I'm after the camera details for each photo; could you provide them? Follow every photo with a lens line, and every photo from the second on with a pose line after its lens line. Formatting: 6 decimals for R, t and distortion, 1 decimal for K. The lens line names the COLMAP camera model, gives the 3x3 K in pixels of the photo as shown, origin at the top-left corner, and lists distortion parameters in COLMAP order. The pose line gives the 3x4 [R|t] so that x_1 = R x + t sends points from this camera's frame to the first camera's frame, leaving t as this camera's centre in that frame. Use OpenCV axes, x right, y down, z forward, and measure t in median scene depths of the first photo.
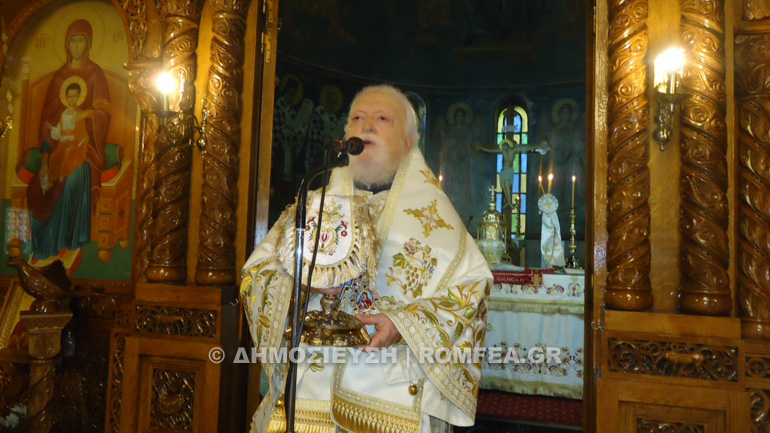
lens RADIAL K [[581.7, 0, 386.8], [0, 581.7, 206.9], [0, 0, 1]] dist [0.005429, 0.000283]
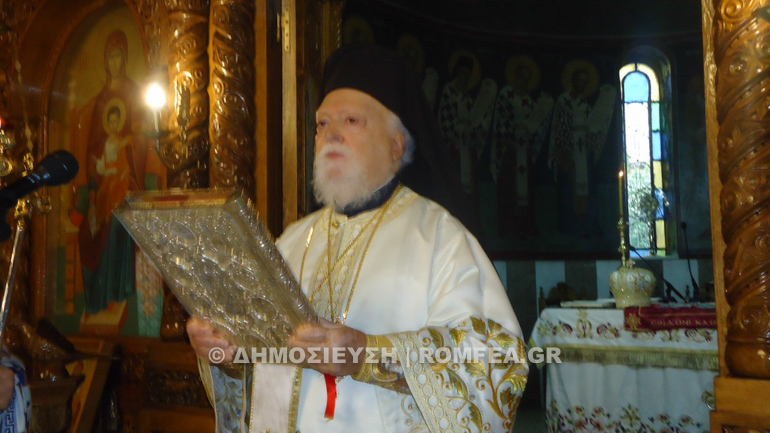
lens RADIAL K [[792.9, 0, 385.0], [0, 792.9, 216.5], [0, 0, 1]] dist [0.087961, -0.025961]
pose [[0.933419, -0.076497, -0.350540, 0.277466], [0.072451, 0.997067, -0.024663, 0.007067], [0.351398, -0.002376, 0.936223, 0.049228]]
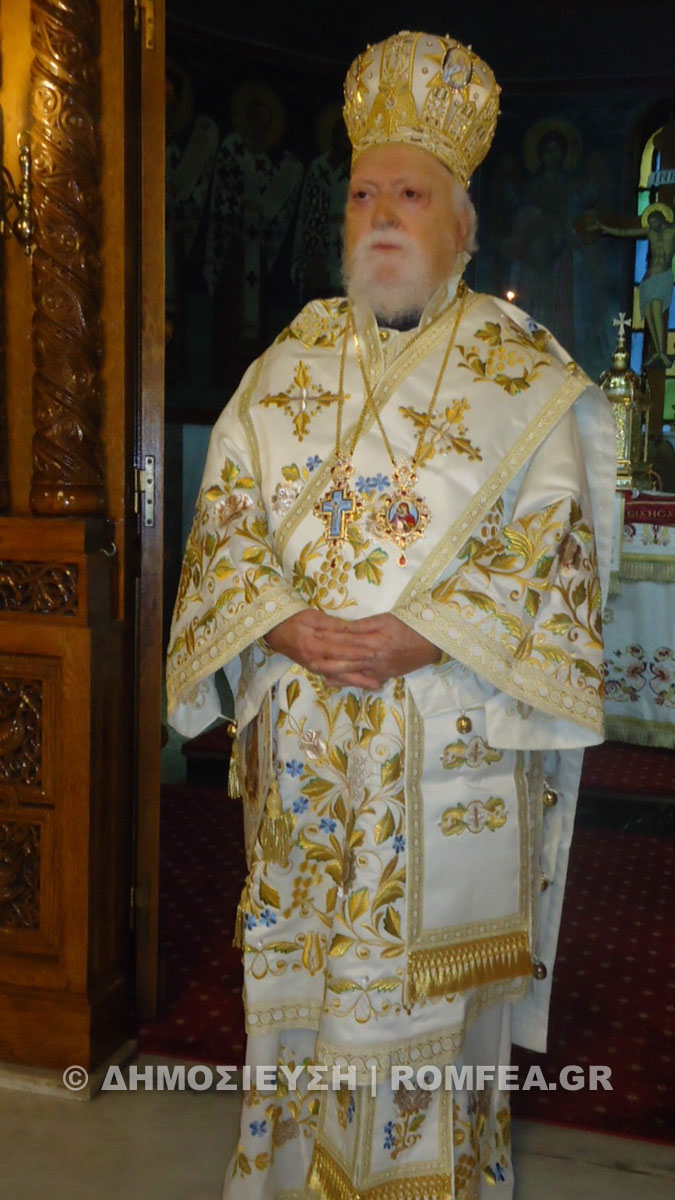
lens RADIAL K [[1302.3, 0, 337.5], [0, 1302.3, 600.0], [0, 0, 1]] dist [0.104671, -0.014990]
pose [[0.999370, -0.009583, -0.034164, -0.018052], [0.015317, 0.985018, 0.171770, 0.011343], [0.032006, -0.172185, 0.984545, -0.142511]]
